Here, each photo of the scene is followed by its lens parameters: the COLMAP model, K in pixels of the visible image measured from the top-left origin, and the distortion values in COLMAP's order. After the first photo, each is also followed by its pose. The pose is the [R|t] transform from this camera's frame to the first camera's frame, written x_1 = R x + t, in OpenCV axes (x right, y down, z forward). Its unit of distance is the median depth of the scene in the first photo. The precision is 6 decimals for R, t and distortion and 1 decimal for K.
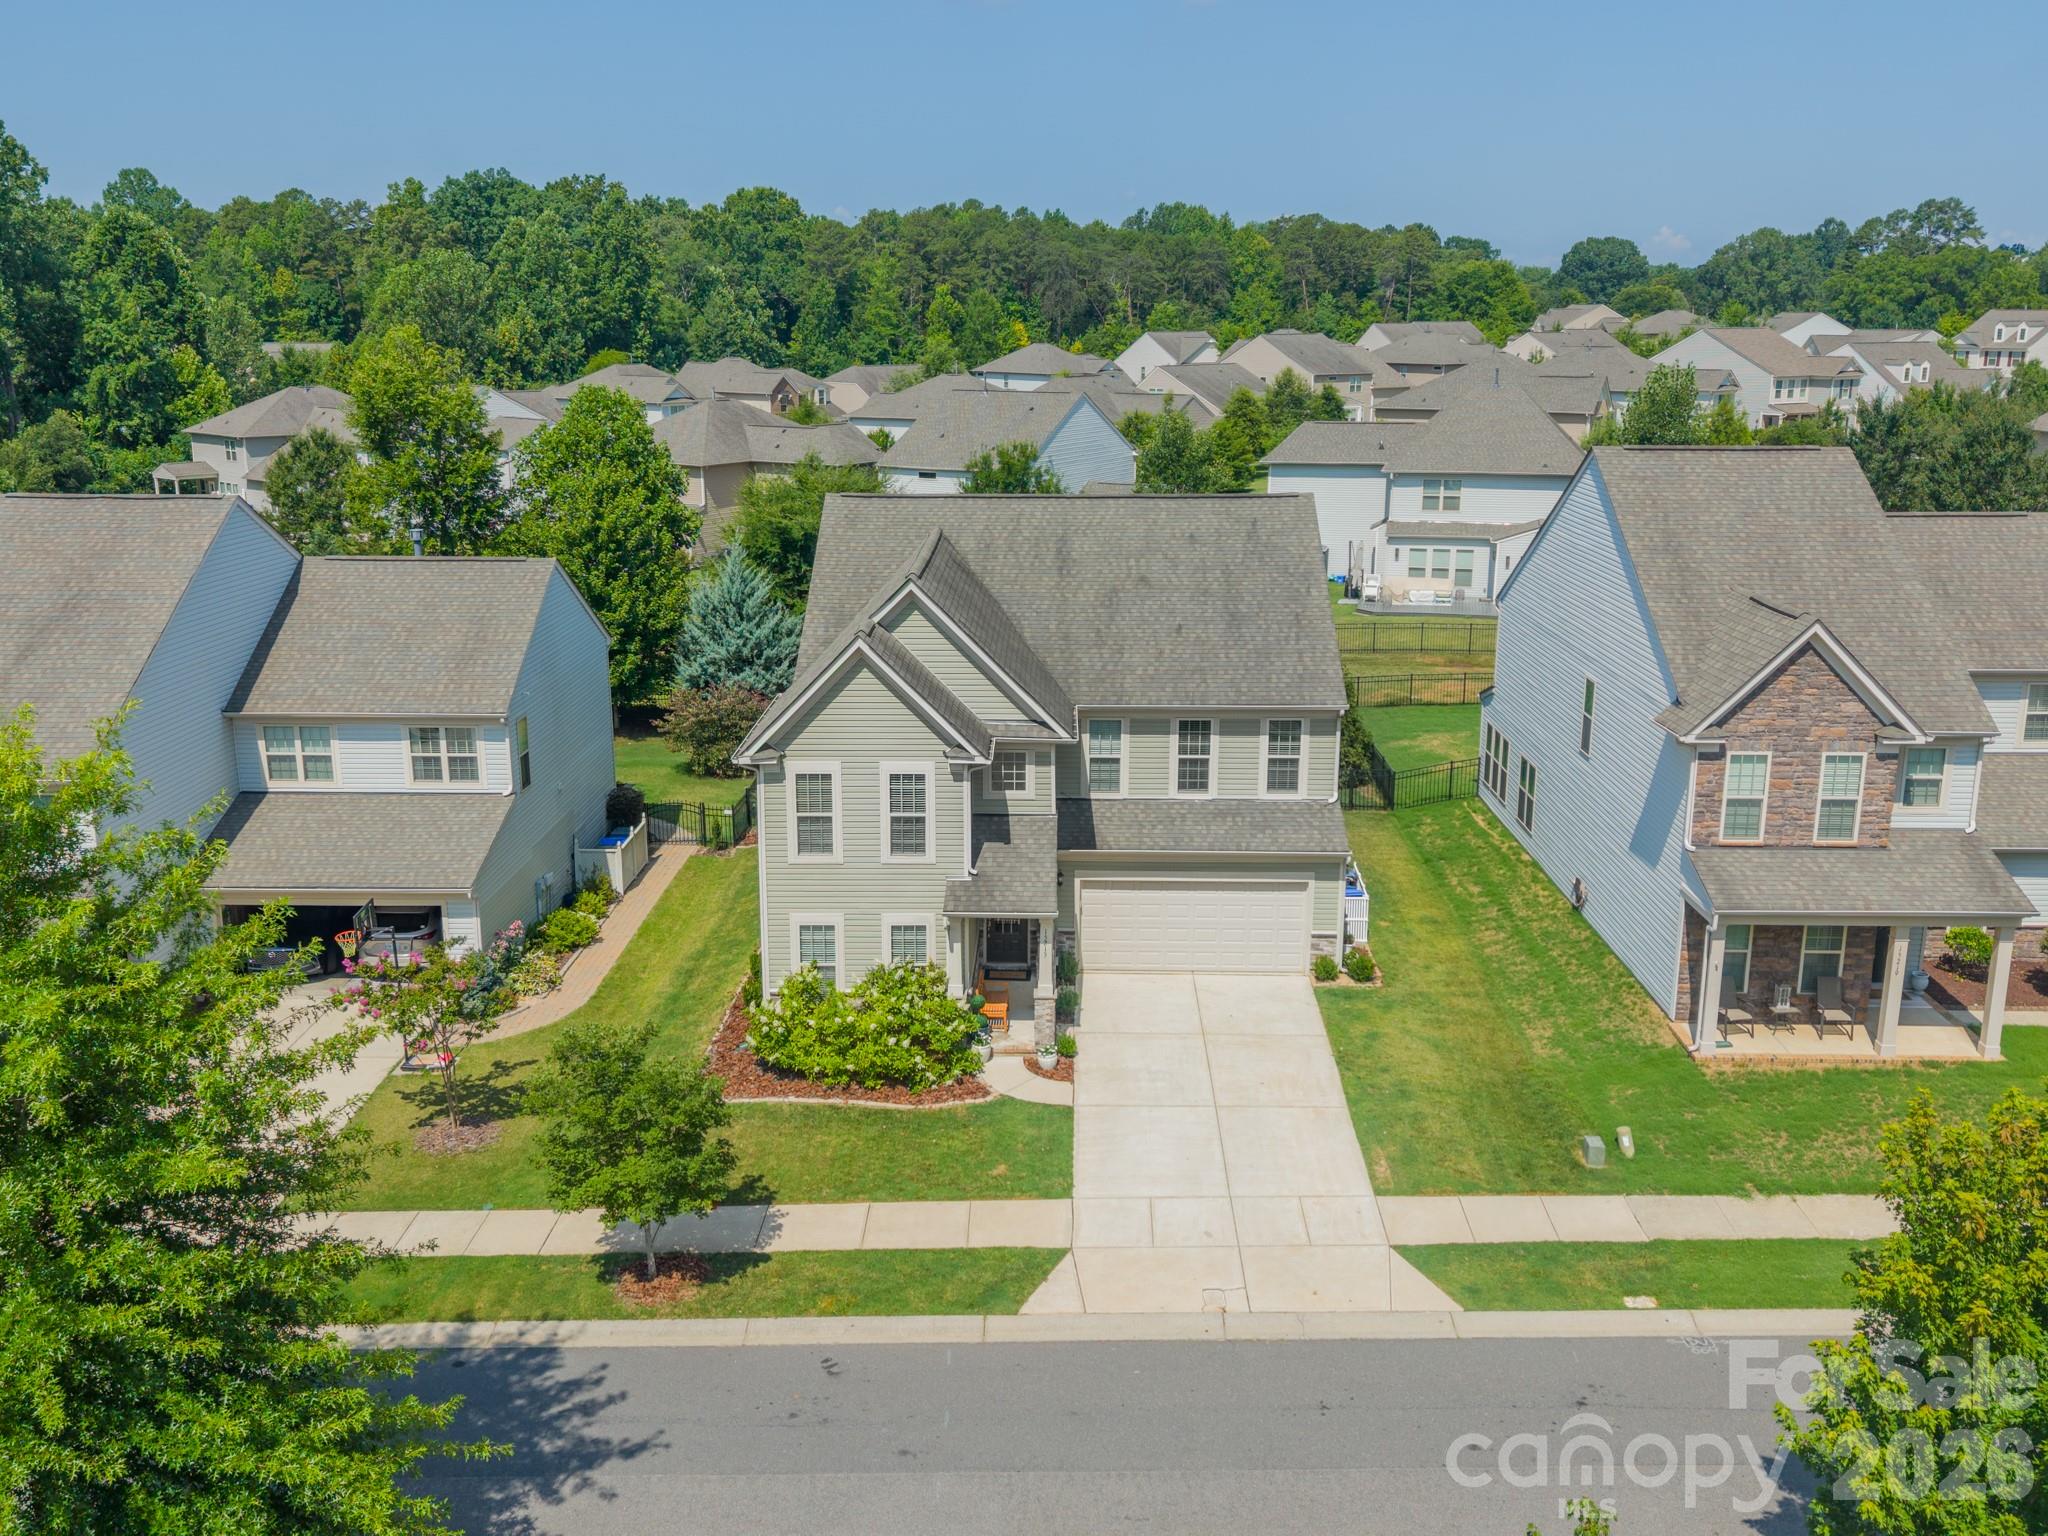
lens RADIAL K [[1841.9, 0, 1024.2], [0, 1841.9, 741.2], [0, 0, 1]] dist [0.126412, -0.177155]
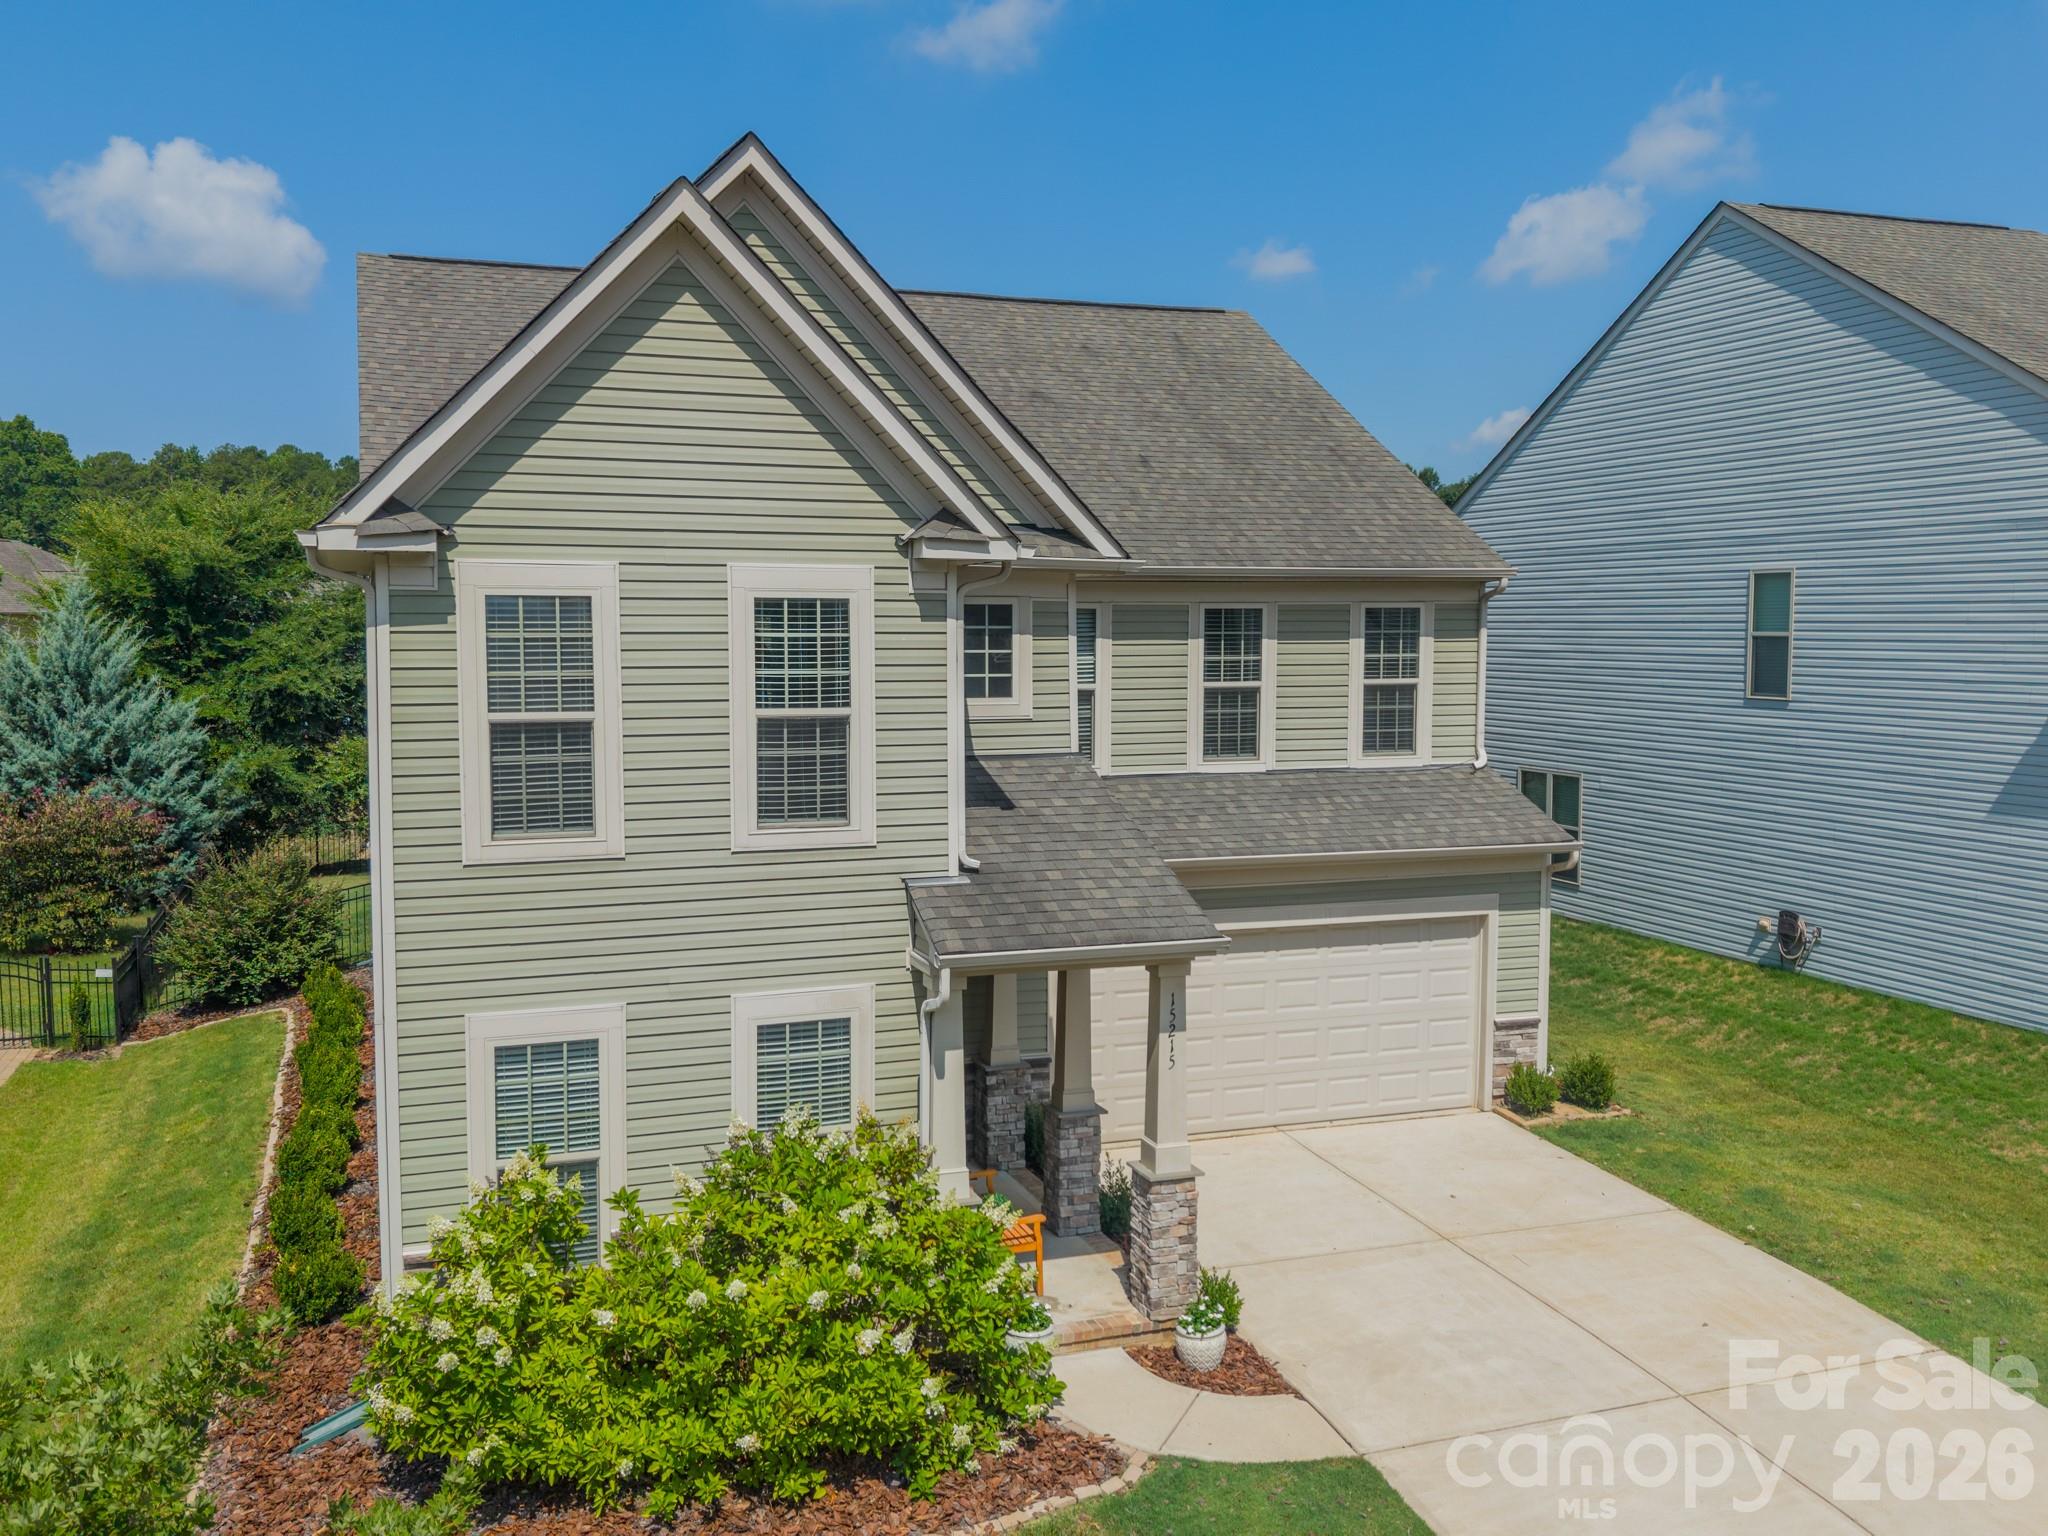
lens RADIAL K [[1816.4, 0, 1024.0], [0, 1816.4, 768.0], [0, 0, 1]] dist [0.095961, -0.161155]
pose [[0.933098, -0.028138, 0.358521, -0.136303], [0.082109, 0.987271, -0.136215, 0.092836], [-0.350124, 0.156540, 0.923530, 0.576757]]
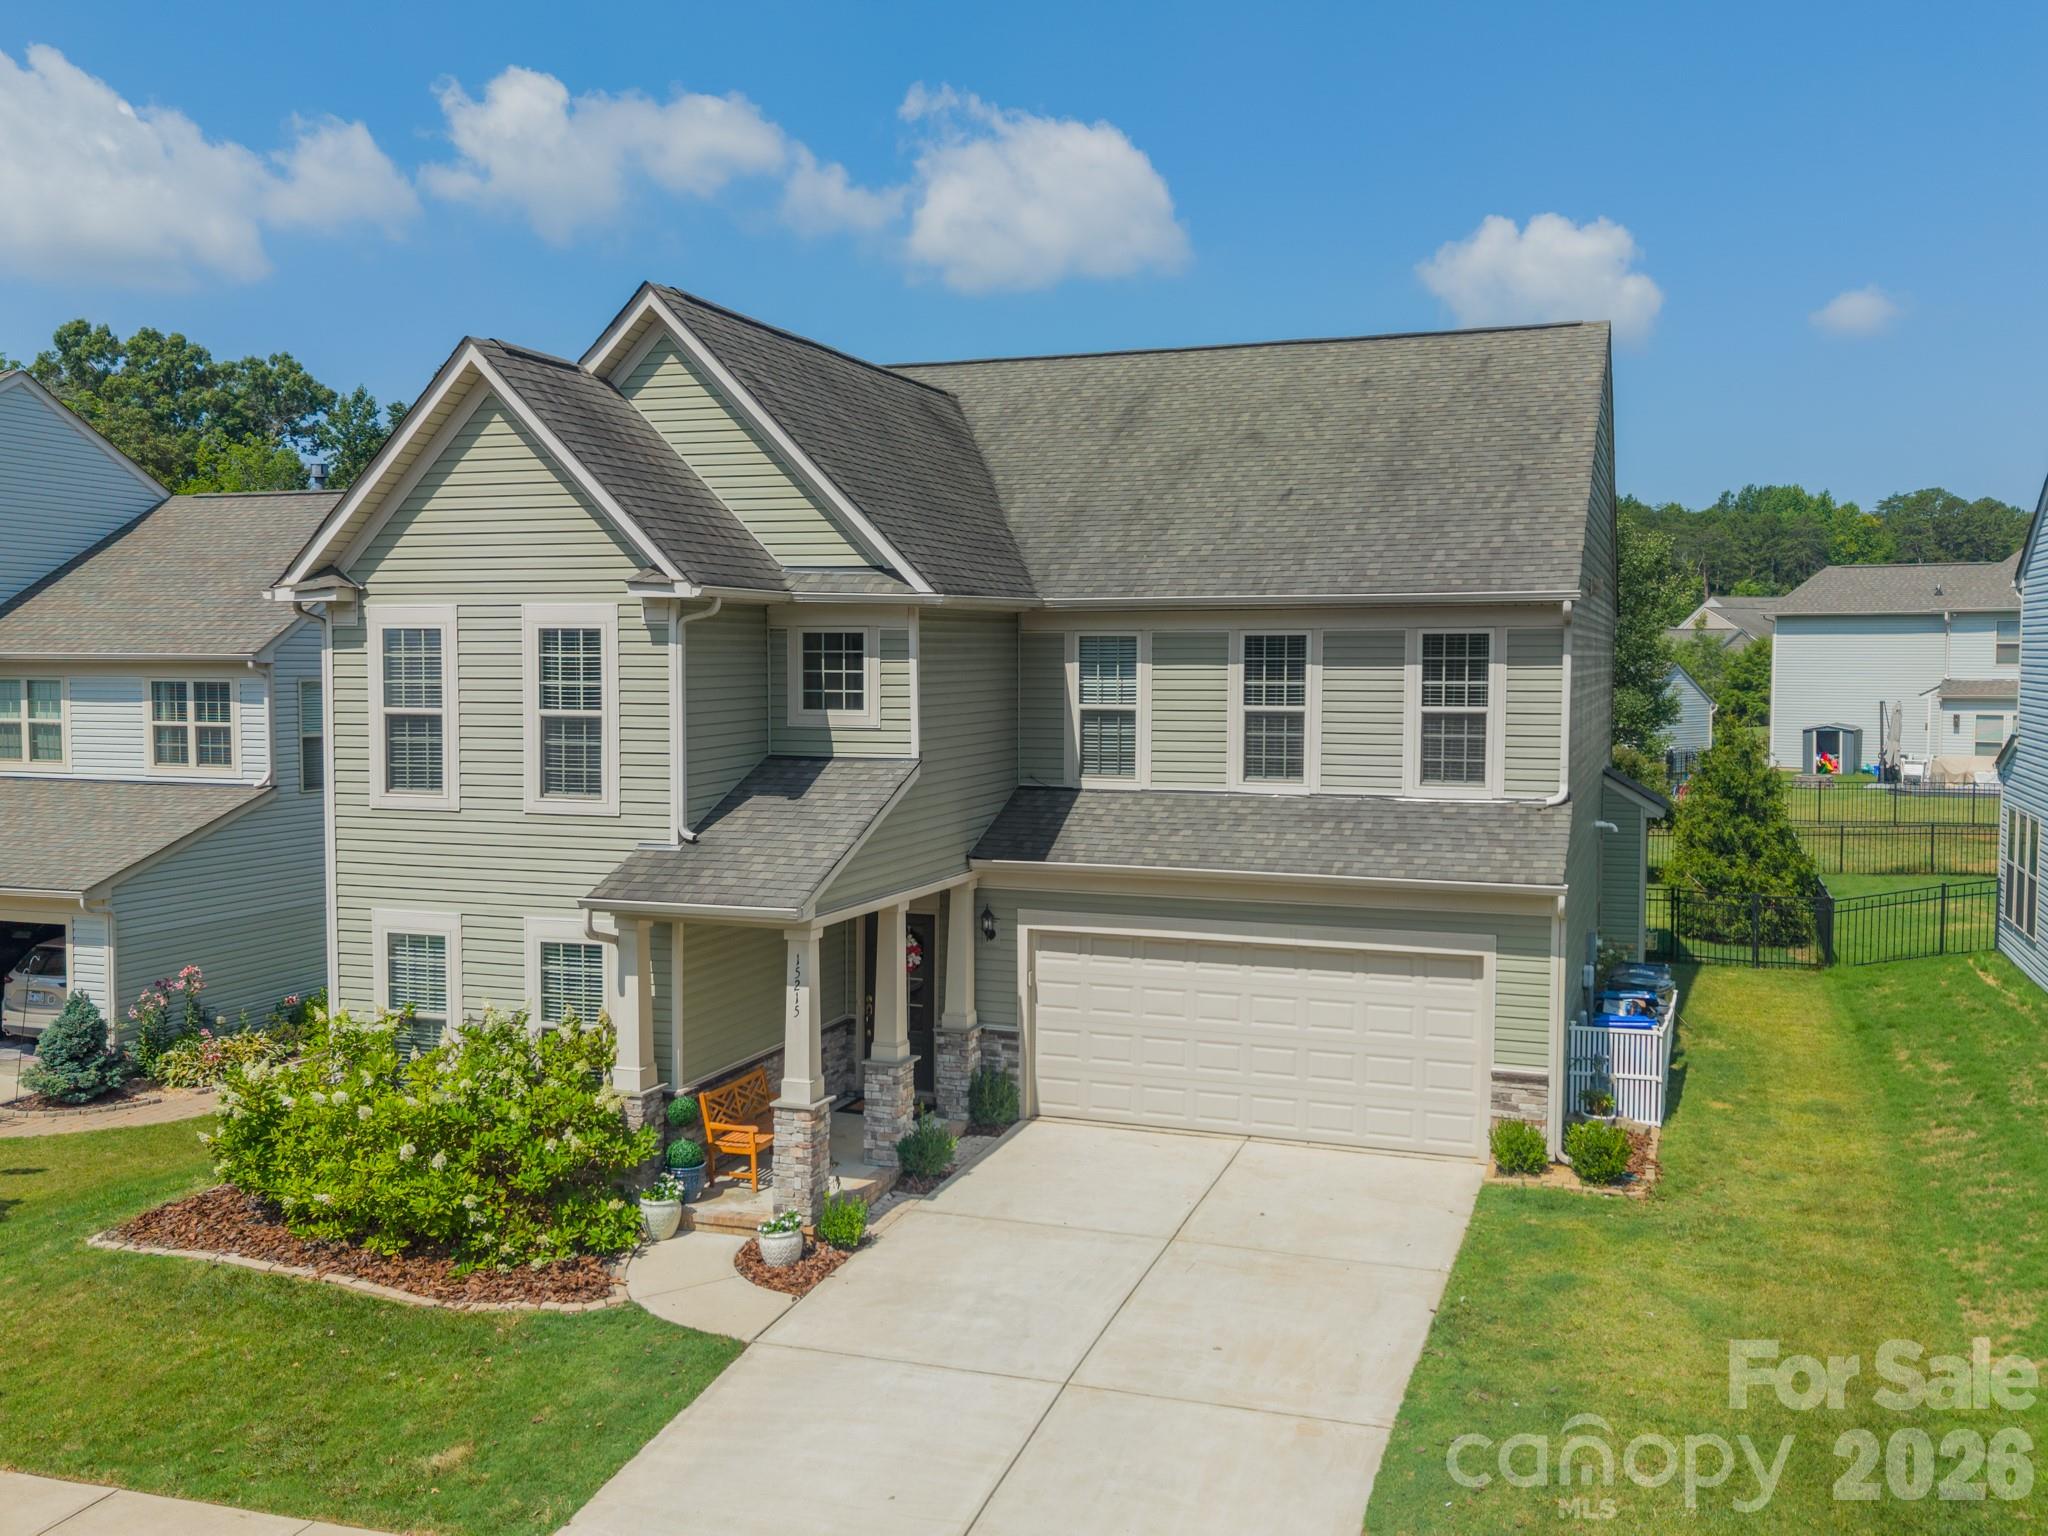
lens RADIAL K [[1816.4, 0, 1024.0], [0, 1816.4, 768.0], [0, 0, 1]] dist [0.095961, -0.161155]
pose [[0.947919, 0.020985, -0.317821, 0.188190], [-0.074553, 0.984727, -0.157337, 0.109786], [0.309665, 0.172837, 0.935005, 0.513164]]
